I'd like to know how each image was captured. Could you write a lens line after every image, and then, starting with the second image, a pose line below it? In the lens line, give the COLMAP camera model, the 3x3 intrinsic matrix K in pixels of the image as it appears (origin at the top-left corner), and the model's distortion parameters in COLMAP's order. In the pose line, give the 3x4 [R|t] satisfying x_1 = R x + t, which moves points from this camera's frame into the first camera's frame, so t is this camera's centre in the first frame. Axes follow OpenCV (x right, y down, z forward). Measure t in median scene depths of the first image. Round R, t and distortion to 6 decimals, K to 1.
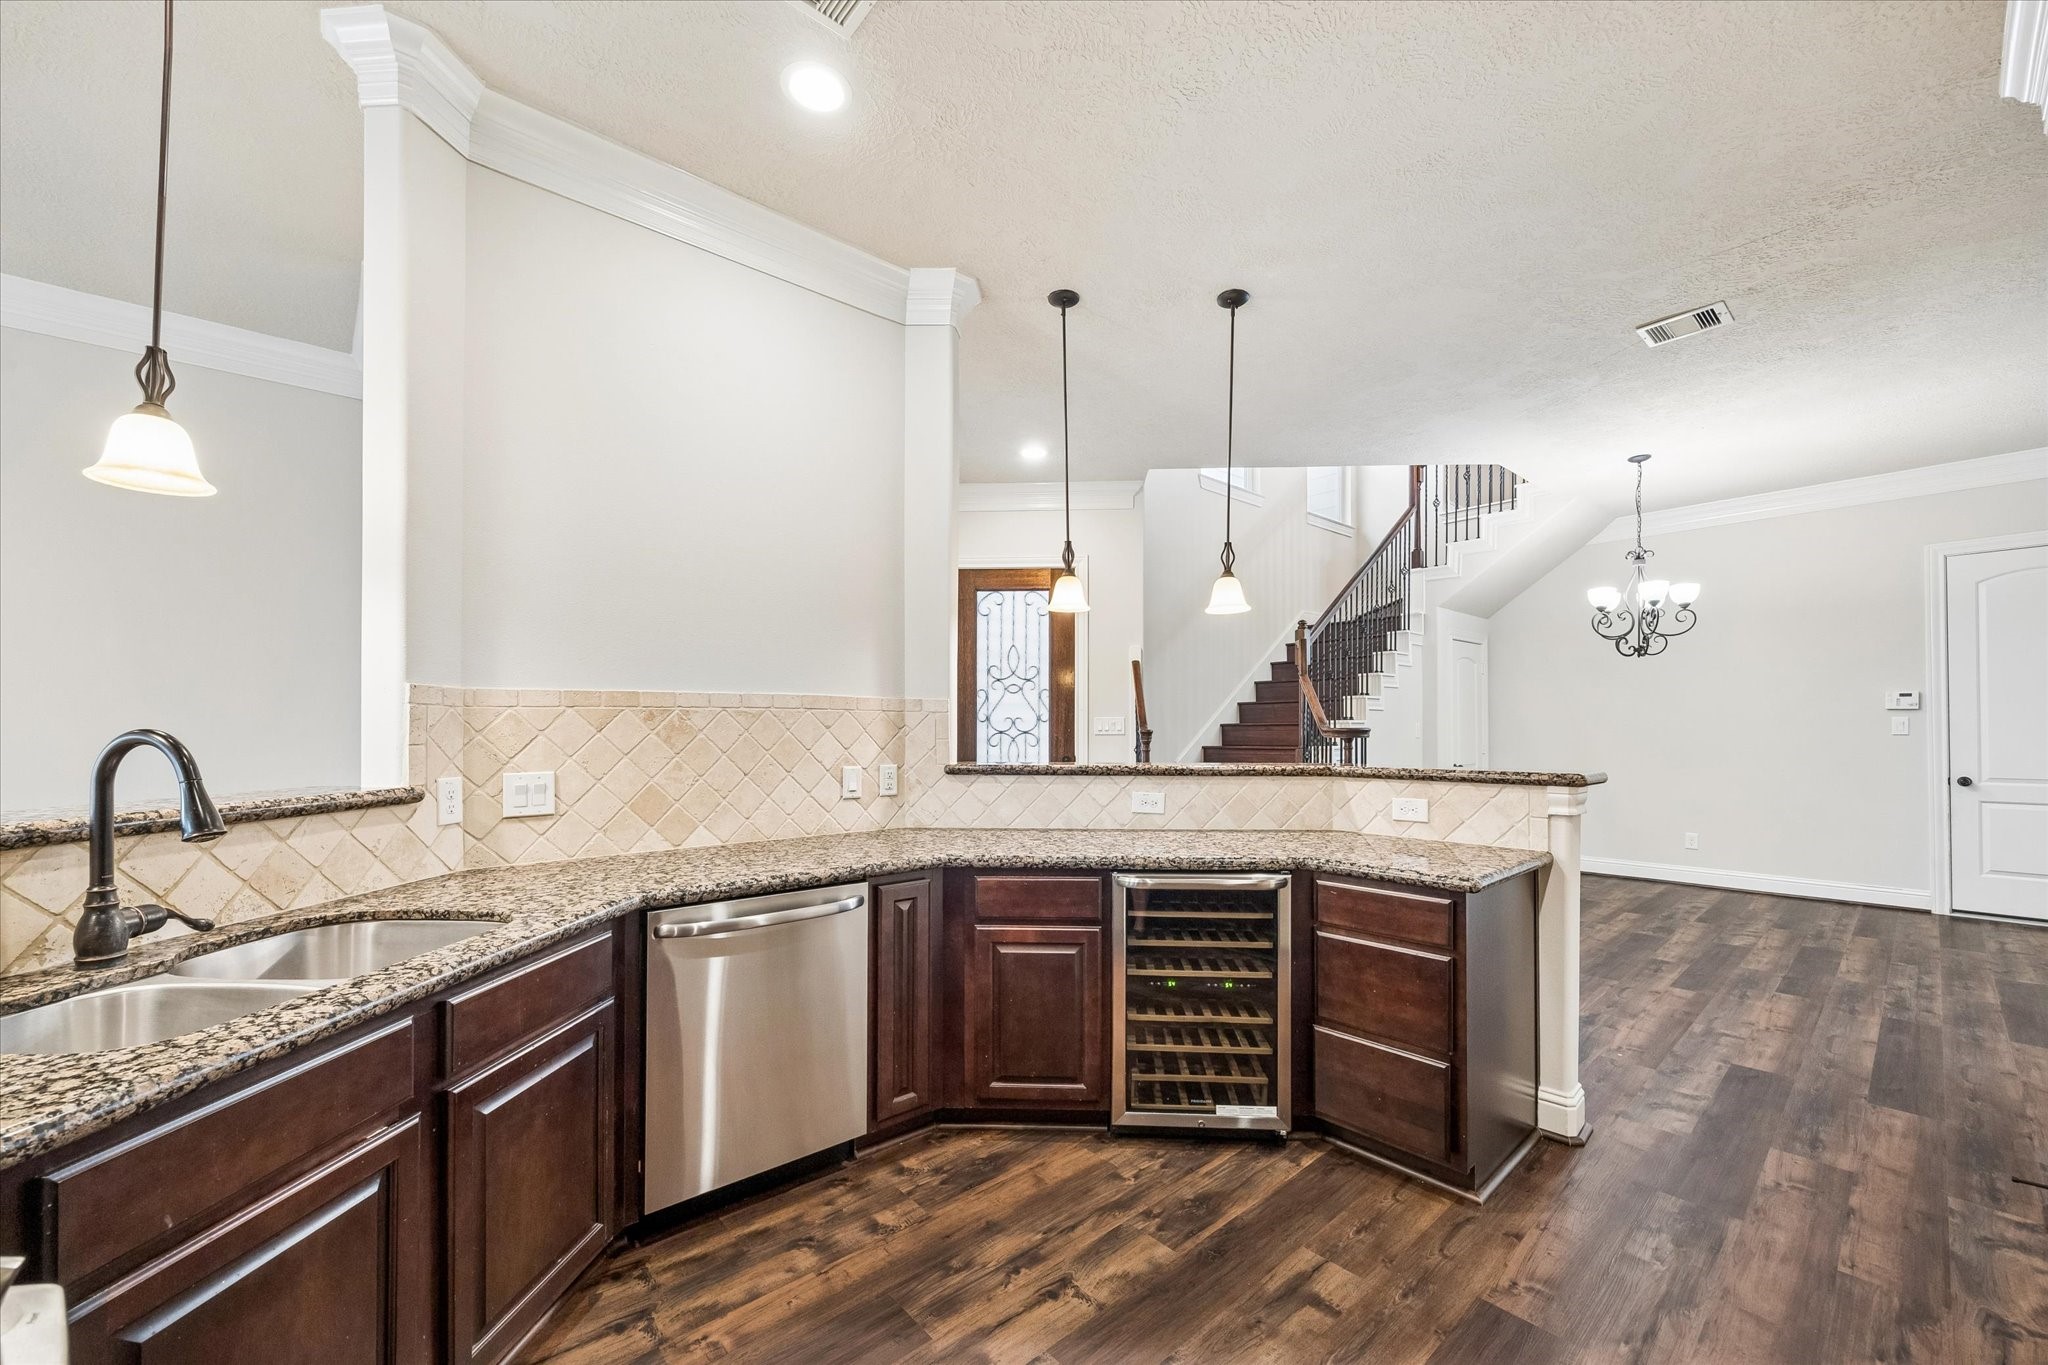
lens RADIAL K [[801.9, 0, 1029.7], [0, 801.9, 722.8], [0, 0, 1]] dist [-0.001433, -0.000928]
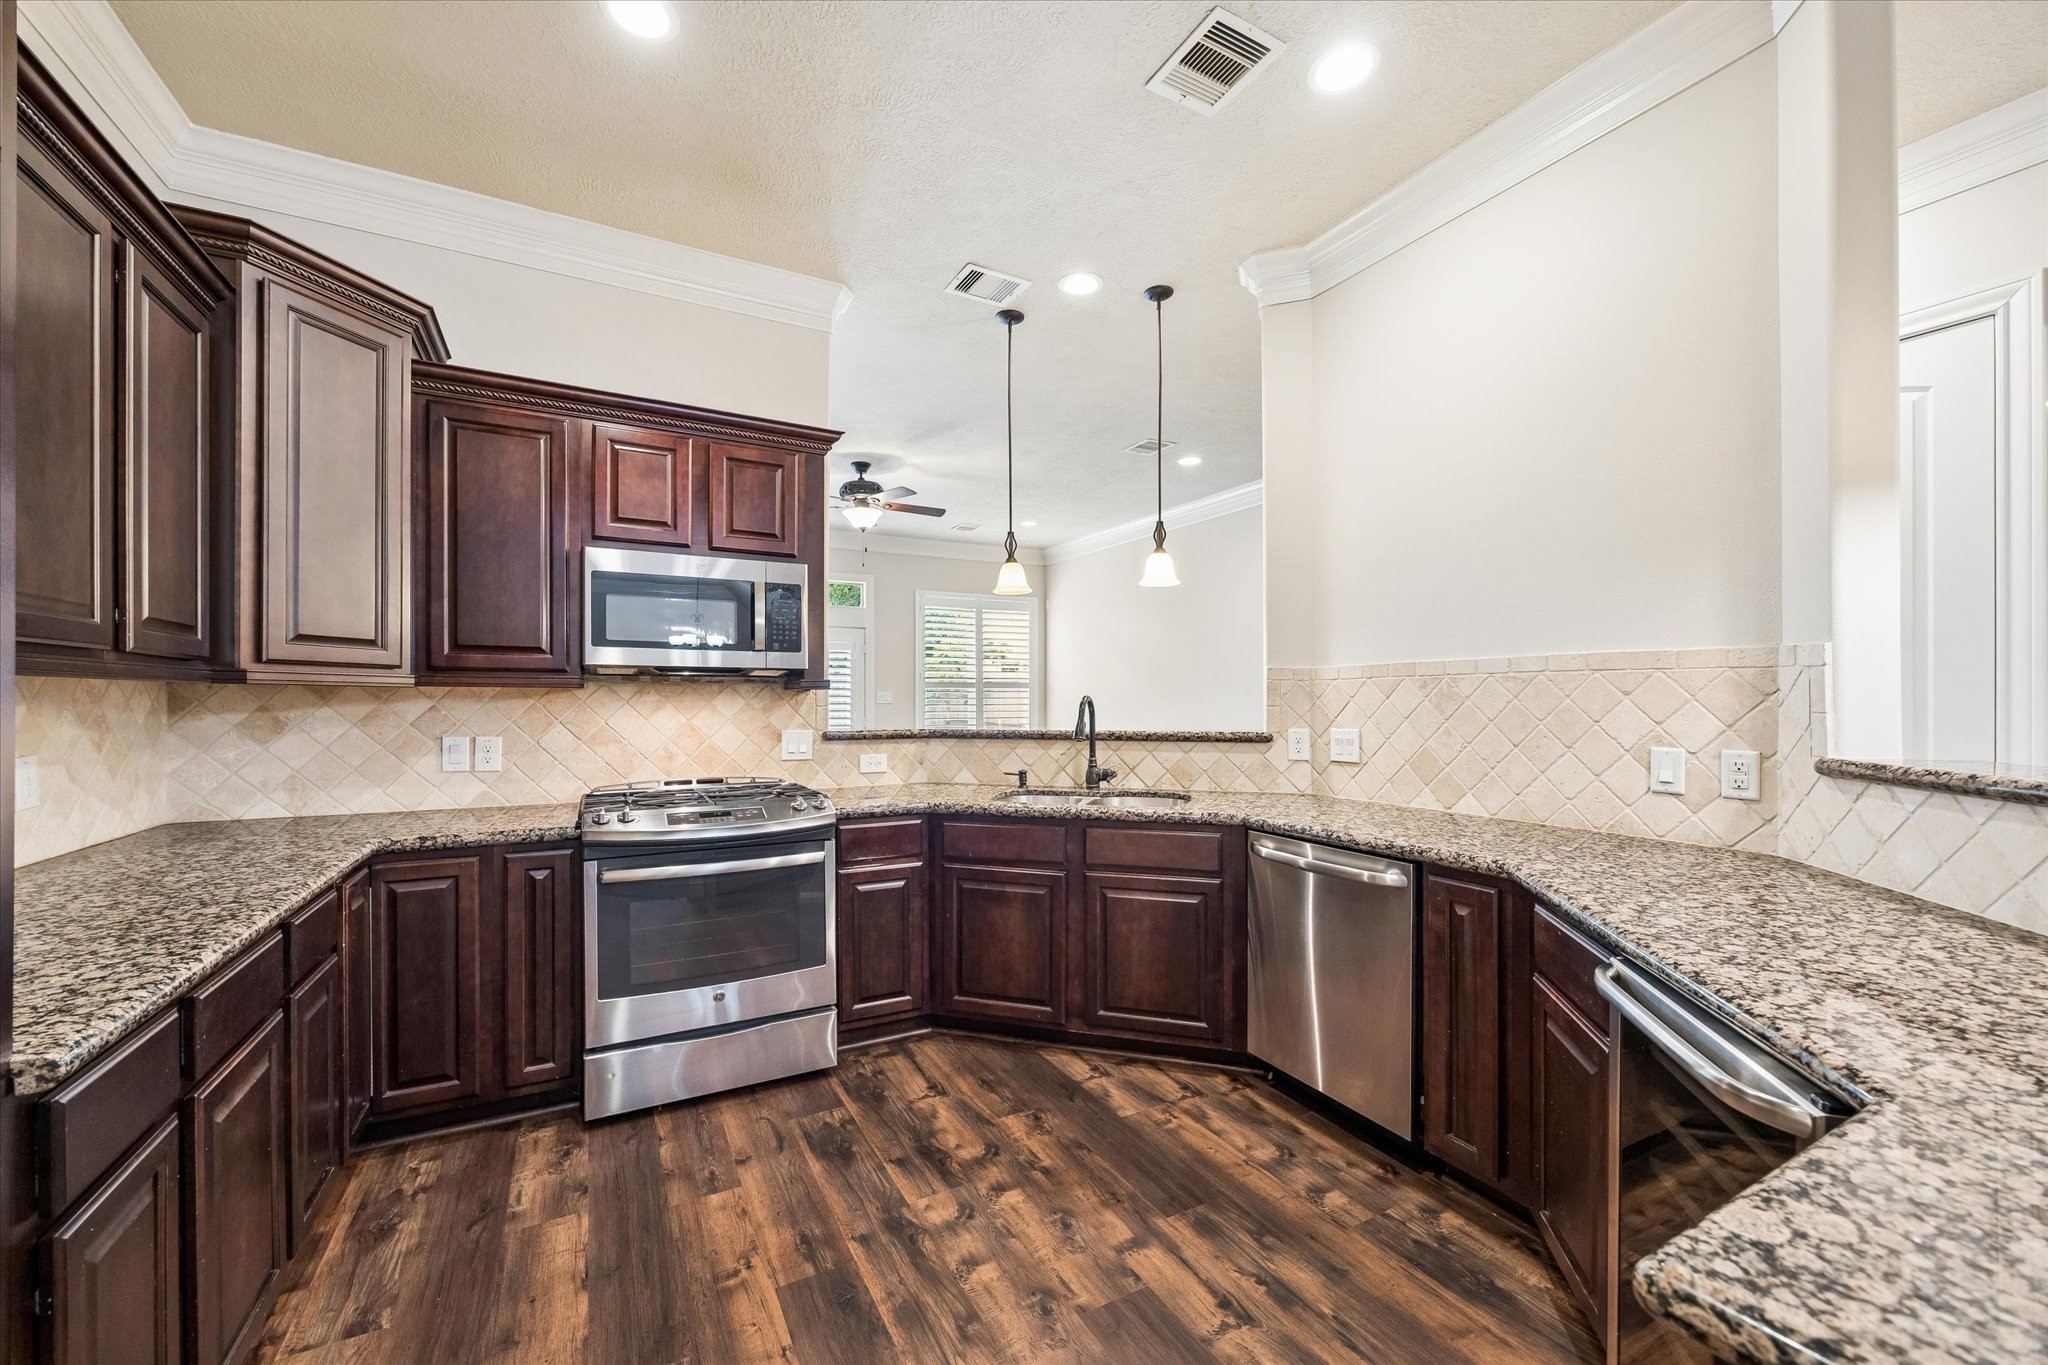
lens RADIAL K [[801.9, 0, 1011.2], [0, 801.9, 698.5], [0, 0, 1]] dist [-0.001433, -0.000928]
pose [[-0.239634, -0.001276, -0.970862, 0.677572], [0.003670, 0.999991, -0.002220, 0.010942], [0.970856, -0.004095, -0.239627, 0.675371]]
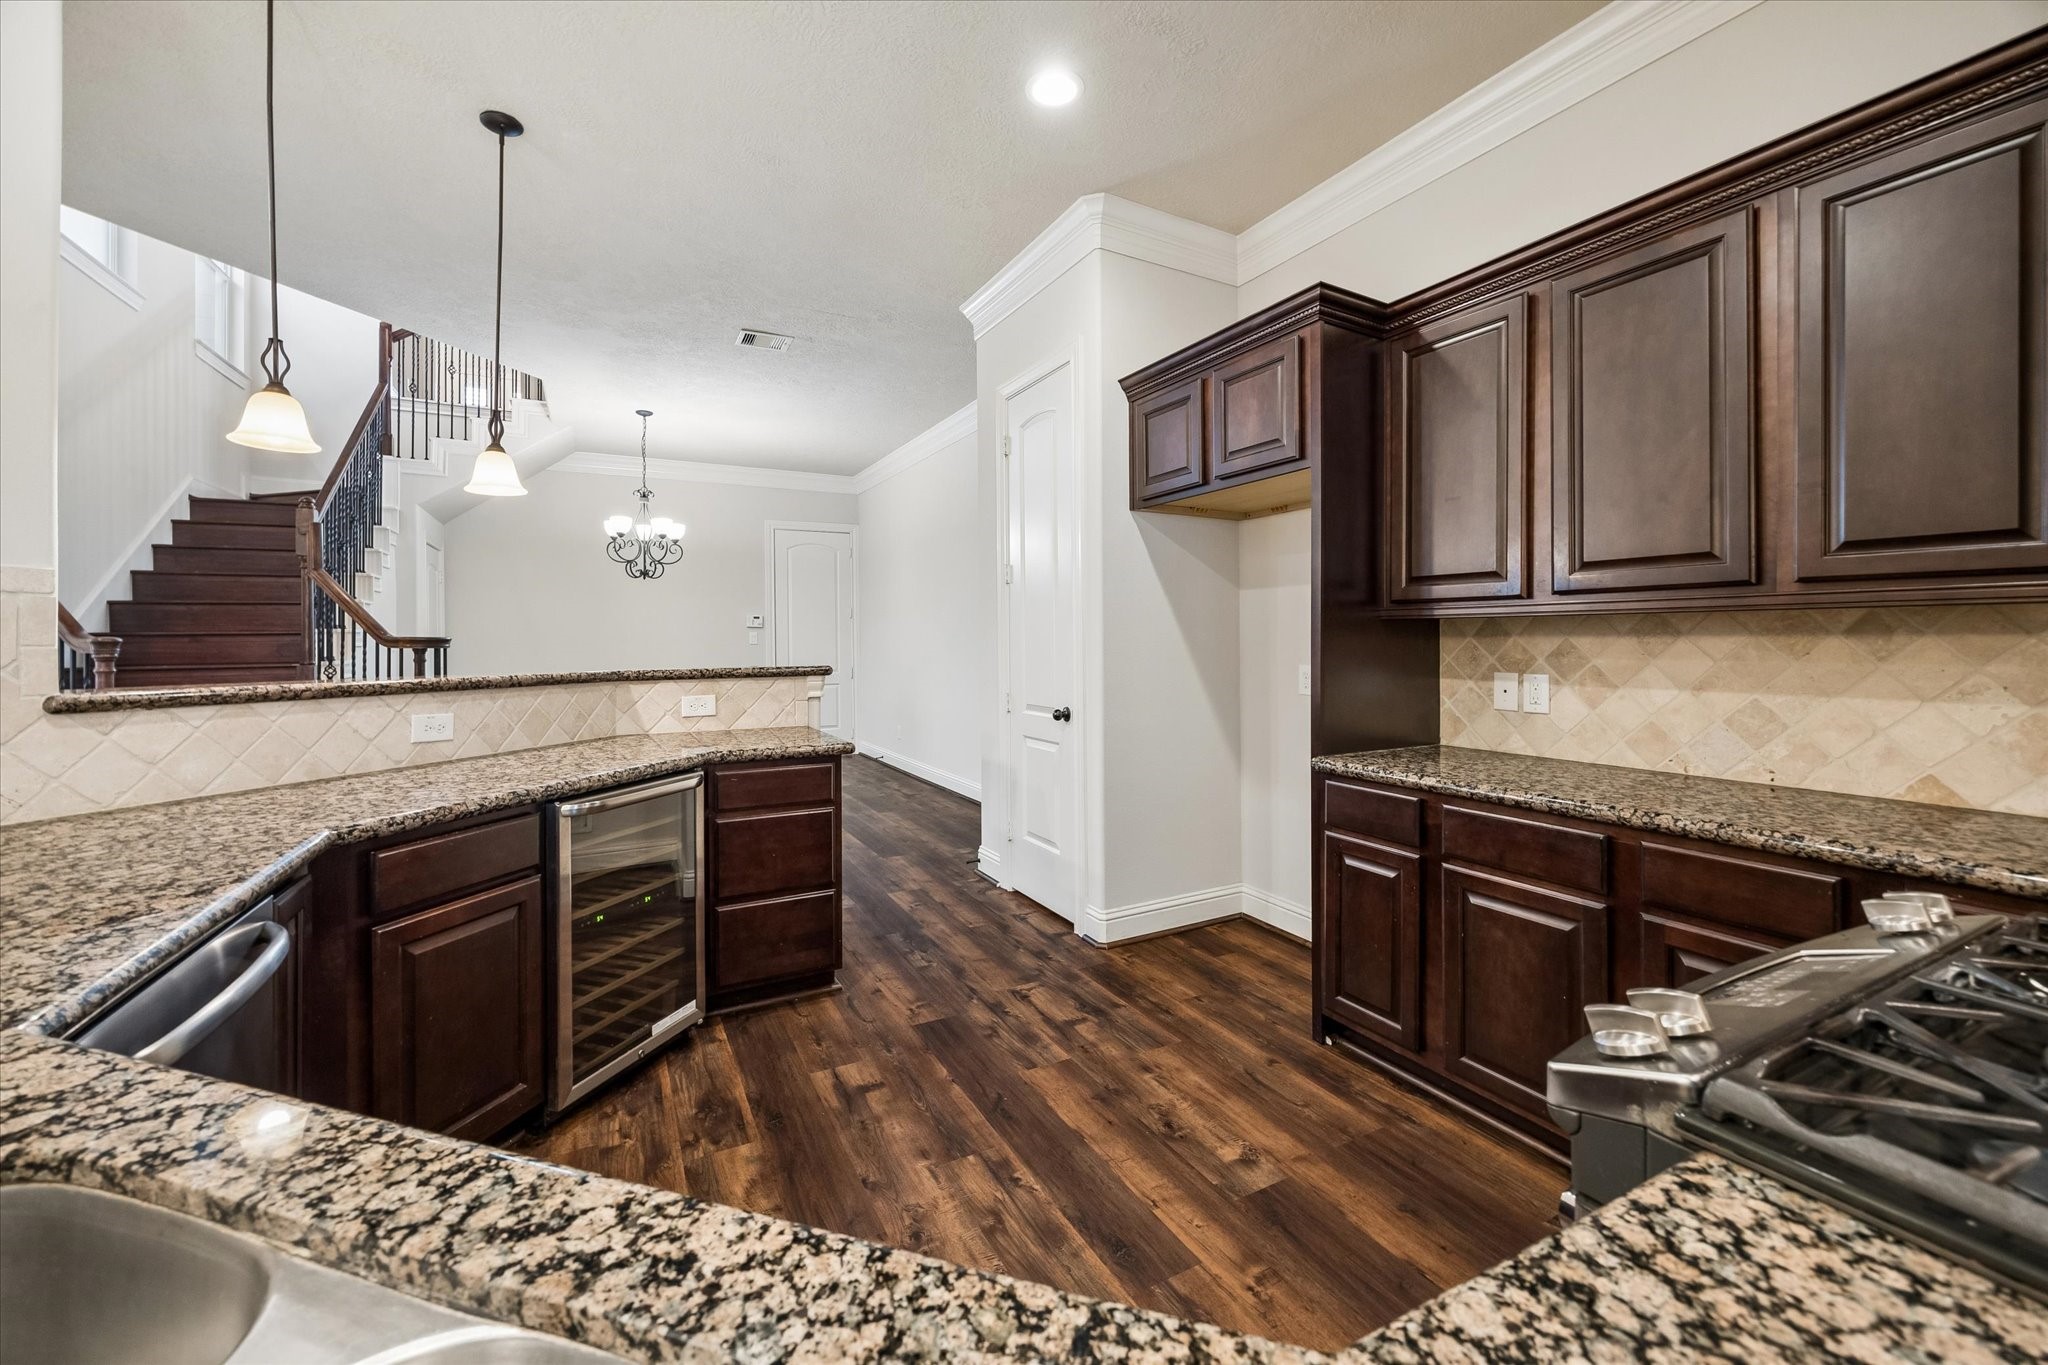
lens RADIAL K [[801.9, 0, 1041.9], [0, 801.9, 638.0], [0, 0, 1]] dist [-0.001433, -0.000928]
pose [[0.214567, 0.005736, 0.976692, -0.539978], [-0.002736, 0.999982, -0.005272, 0.019789], [-0.976705, -0.001541, 0.214579, 0.314275]]
